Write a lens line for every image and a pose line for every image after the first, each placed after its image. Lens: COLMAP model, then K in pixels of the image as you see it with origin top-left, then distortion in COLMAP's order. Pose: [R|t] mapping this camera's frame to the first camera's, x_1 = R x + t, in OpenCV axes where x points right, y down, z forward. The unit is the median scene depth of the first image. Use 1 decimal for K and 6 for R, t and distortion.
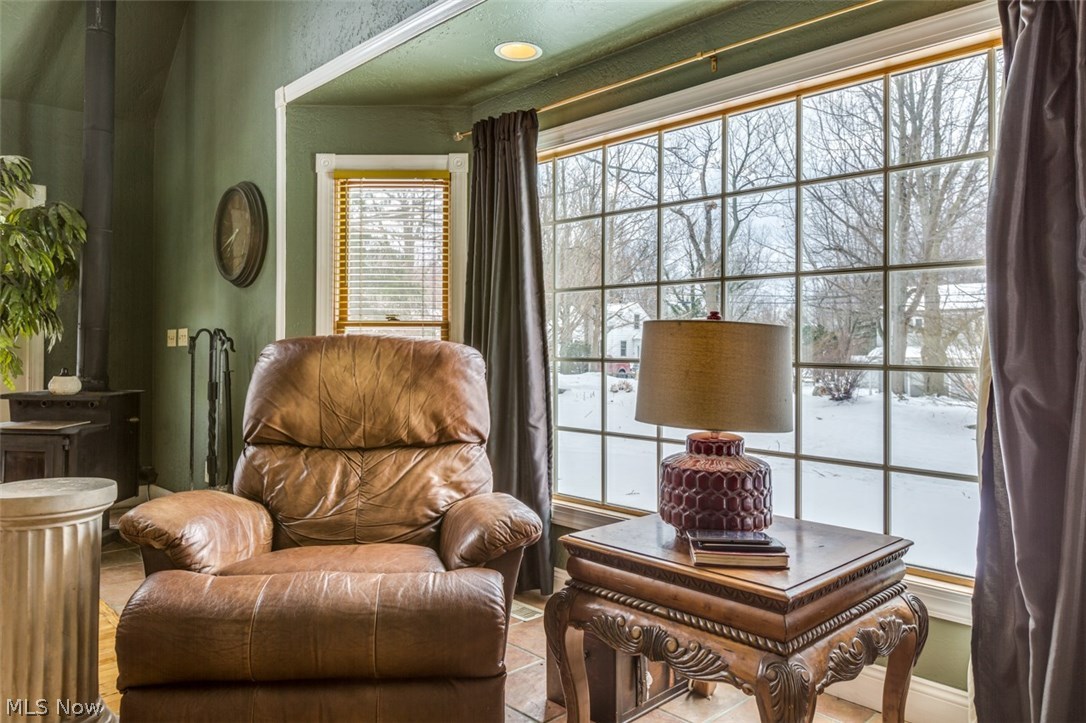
lens RADIAL K [[788.6, 0, 557.8], [0, 788.6, 332.9], [0, 0, 1]] dist [-0.002099, 0.003174]
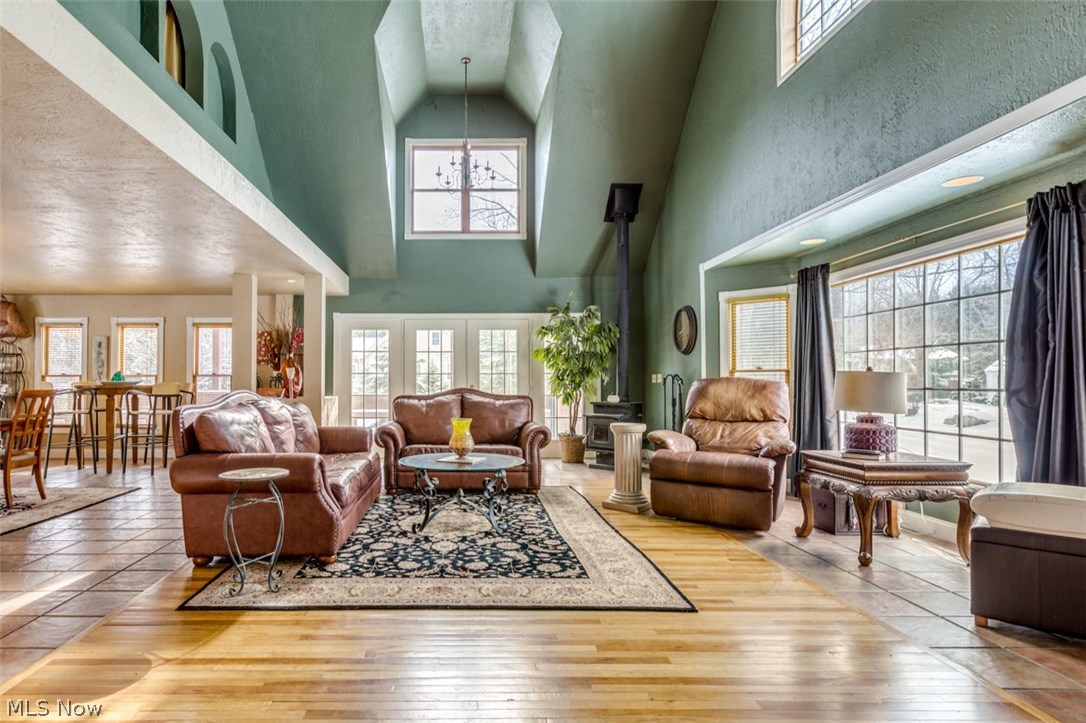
lens RADIAL K [[532.8, 0, 487.0], [0, 532.8, 381.1], [0, 0, 1]] dist [0.006005, 0.002572]
pose [[0.733786, -0.009810, -0.679310, 0.345528], [0.019363, 0.999792, 0.006478, -0.011275], [0.679105, -0.017907, 0.733823, -0.803557]]
